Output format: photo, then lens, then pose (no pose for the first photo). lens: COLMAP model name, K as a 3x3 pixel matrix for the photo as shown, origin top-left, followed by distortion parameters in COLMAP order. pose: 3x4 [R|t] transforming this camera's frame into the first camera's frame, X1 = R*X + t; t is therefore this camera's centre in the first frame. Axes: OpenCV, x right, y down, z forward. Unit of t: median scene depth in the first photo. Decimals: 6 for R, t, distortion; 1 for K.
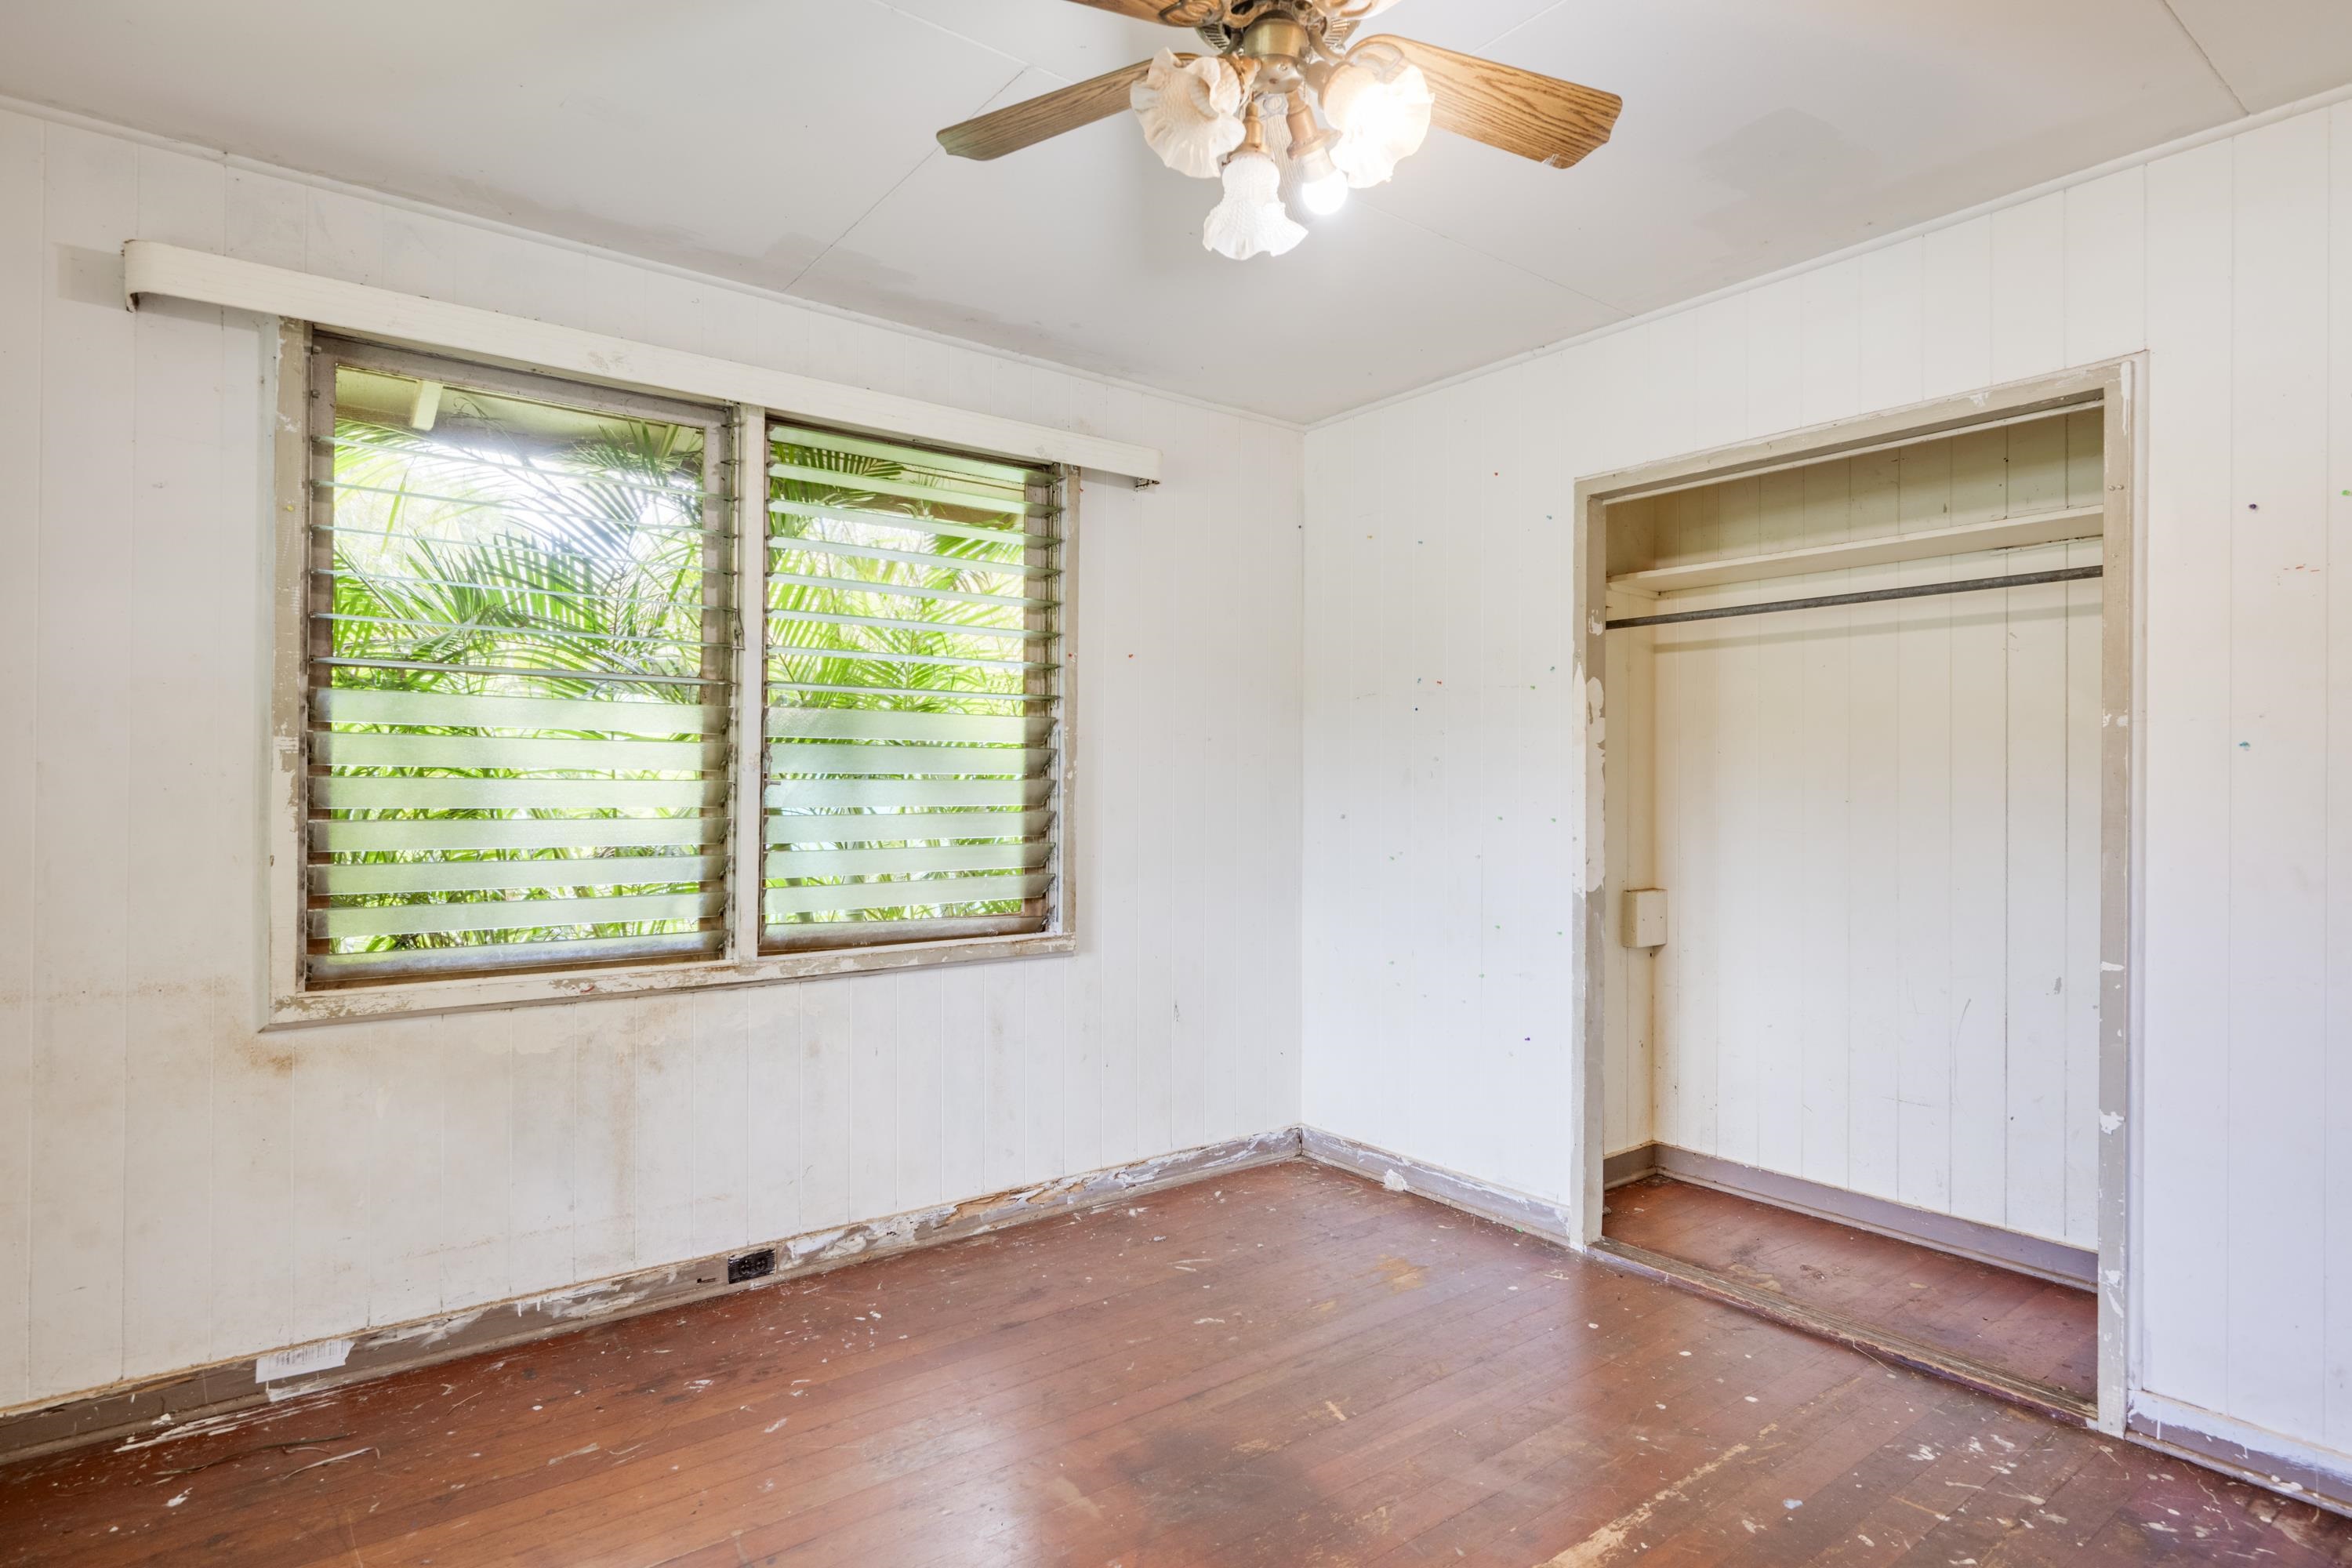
lens RADIAL K [[1249.7, 0, 1176.0], [0, 1249.7, 784.0], [0, 0, 1]] dist [-0.002445, 0.000547]
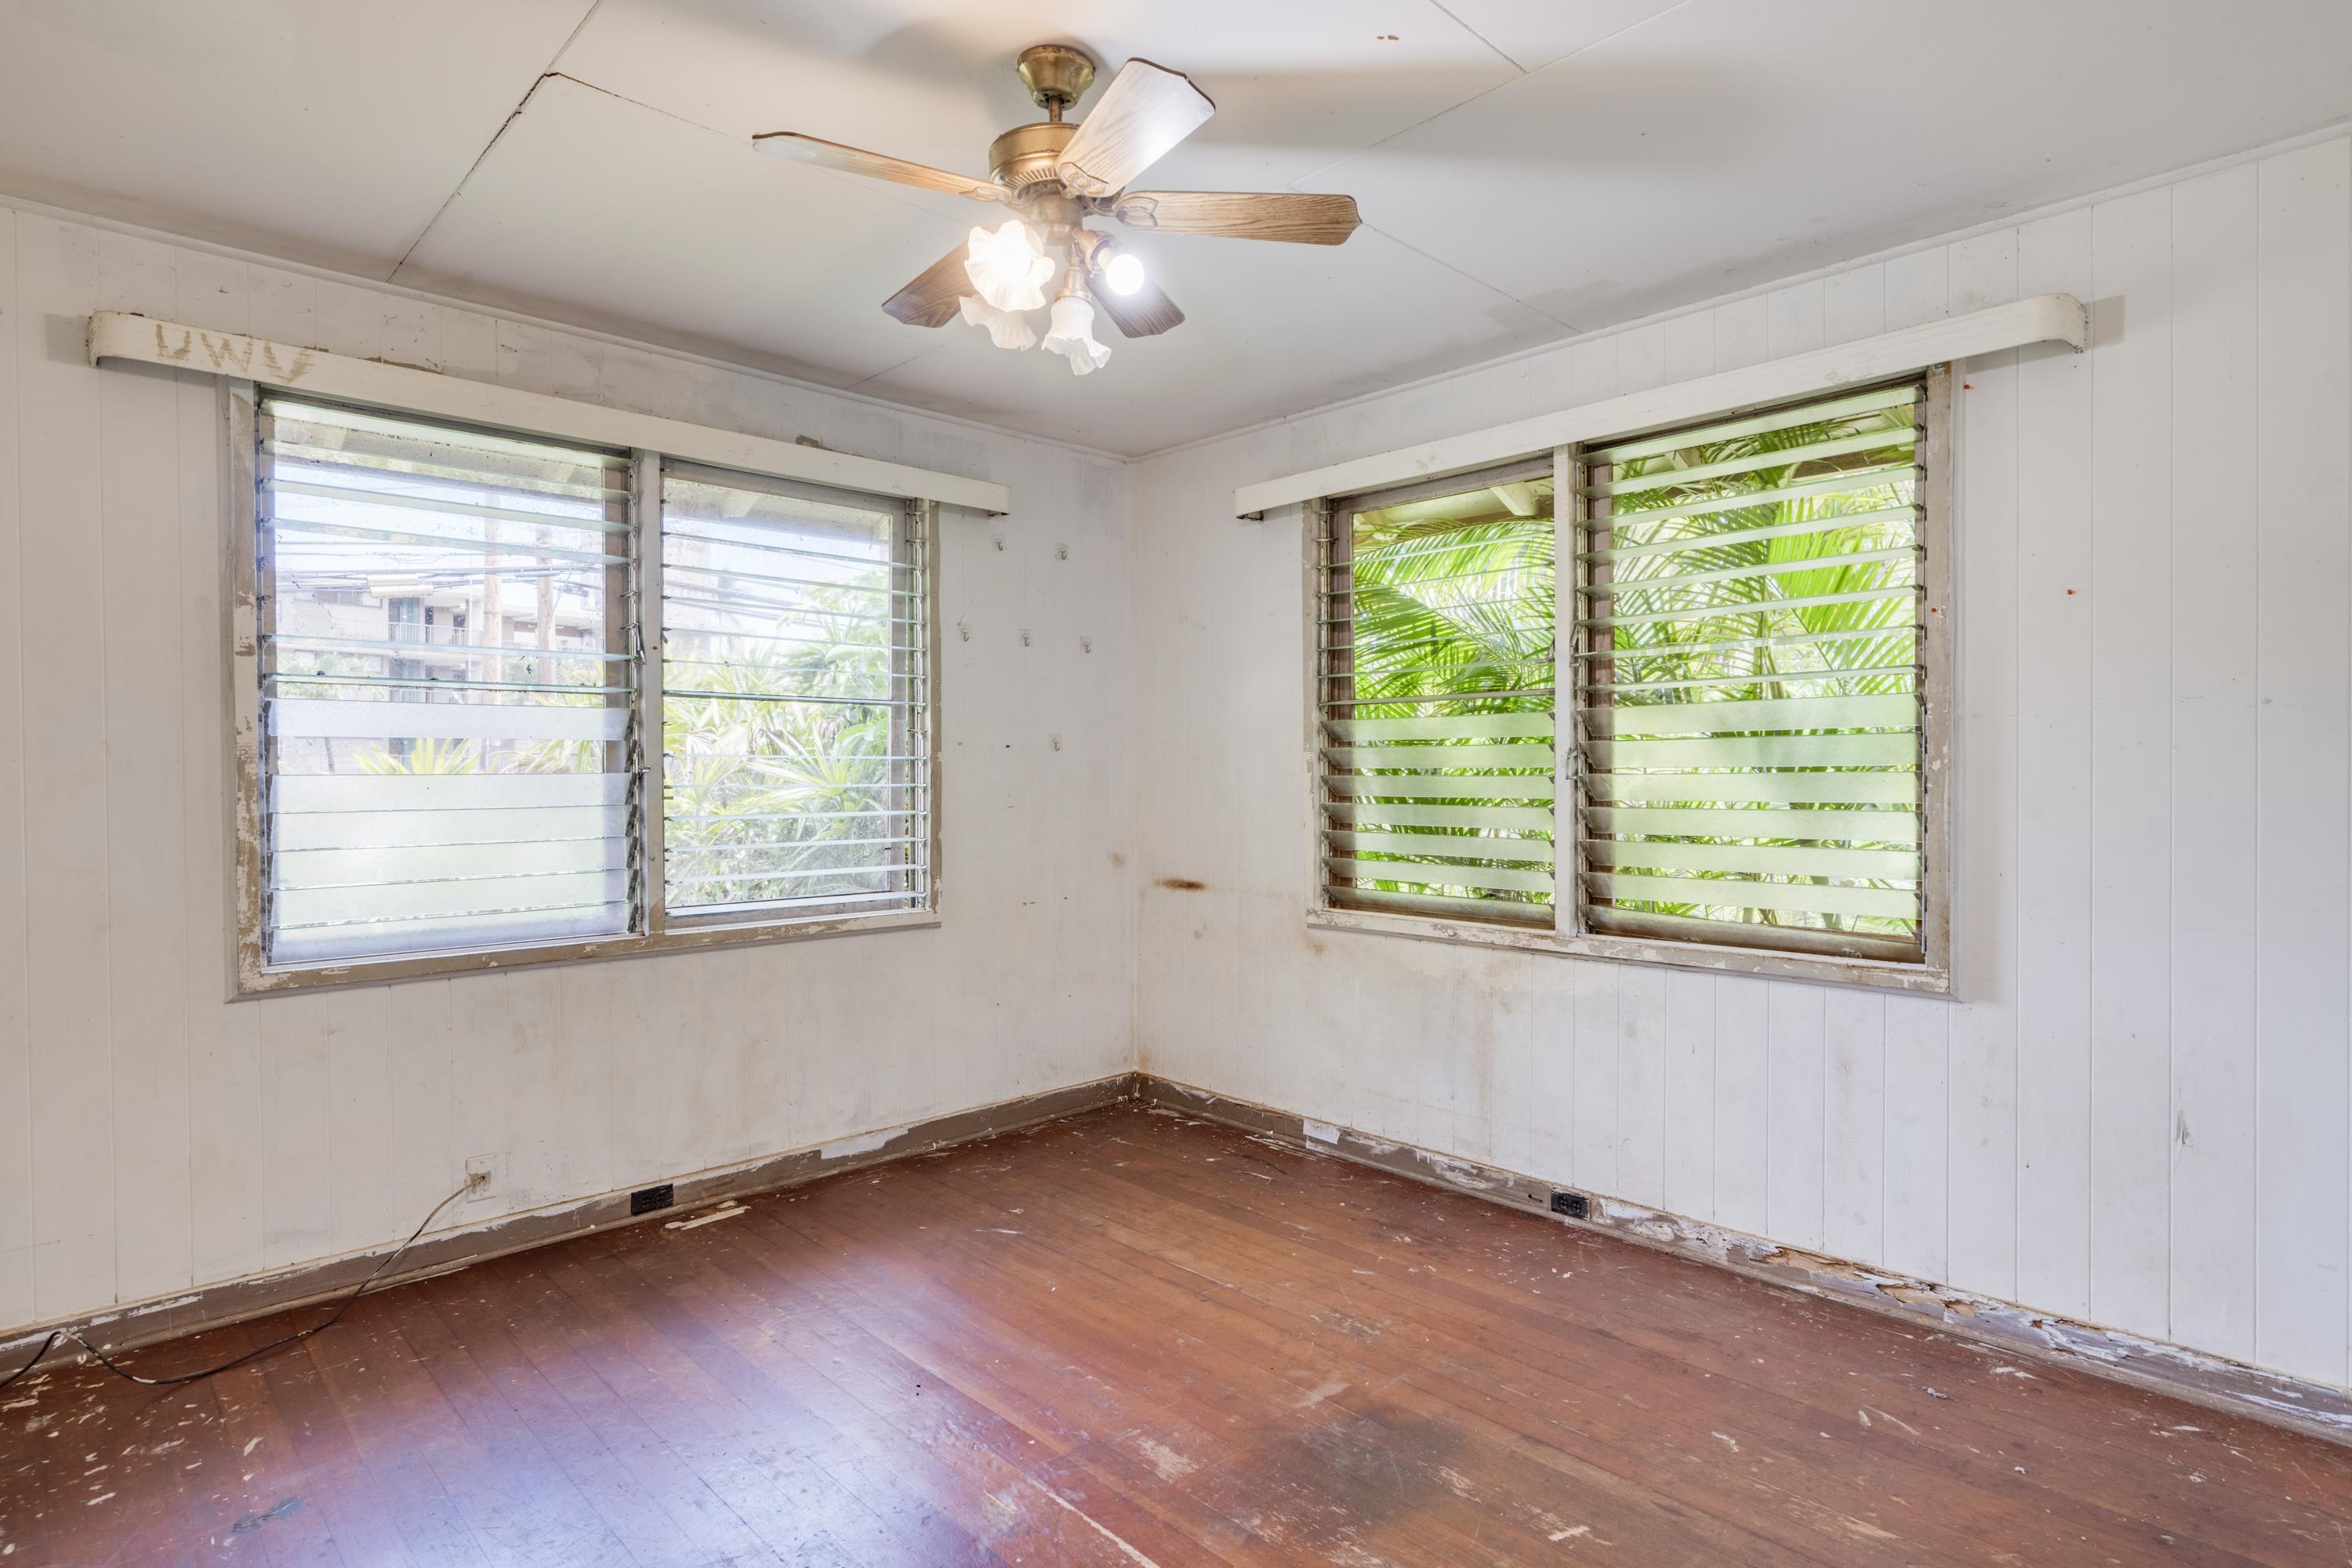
lens RADIAL K [[1249.7, 0, 1176.0], [0, 1249.7, 784.0], [0, 0, 1]] dist [-0.002445, 0.000547]
pose [[0.091930, -0.000391, -0.995765, 0.757011], [0.002842, 0.999996, -0.000130, 0.003957], [0.995761, -0.002817, 0.091930, 0.543596]]
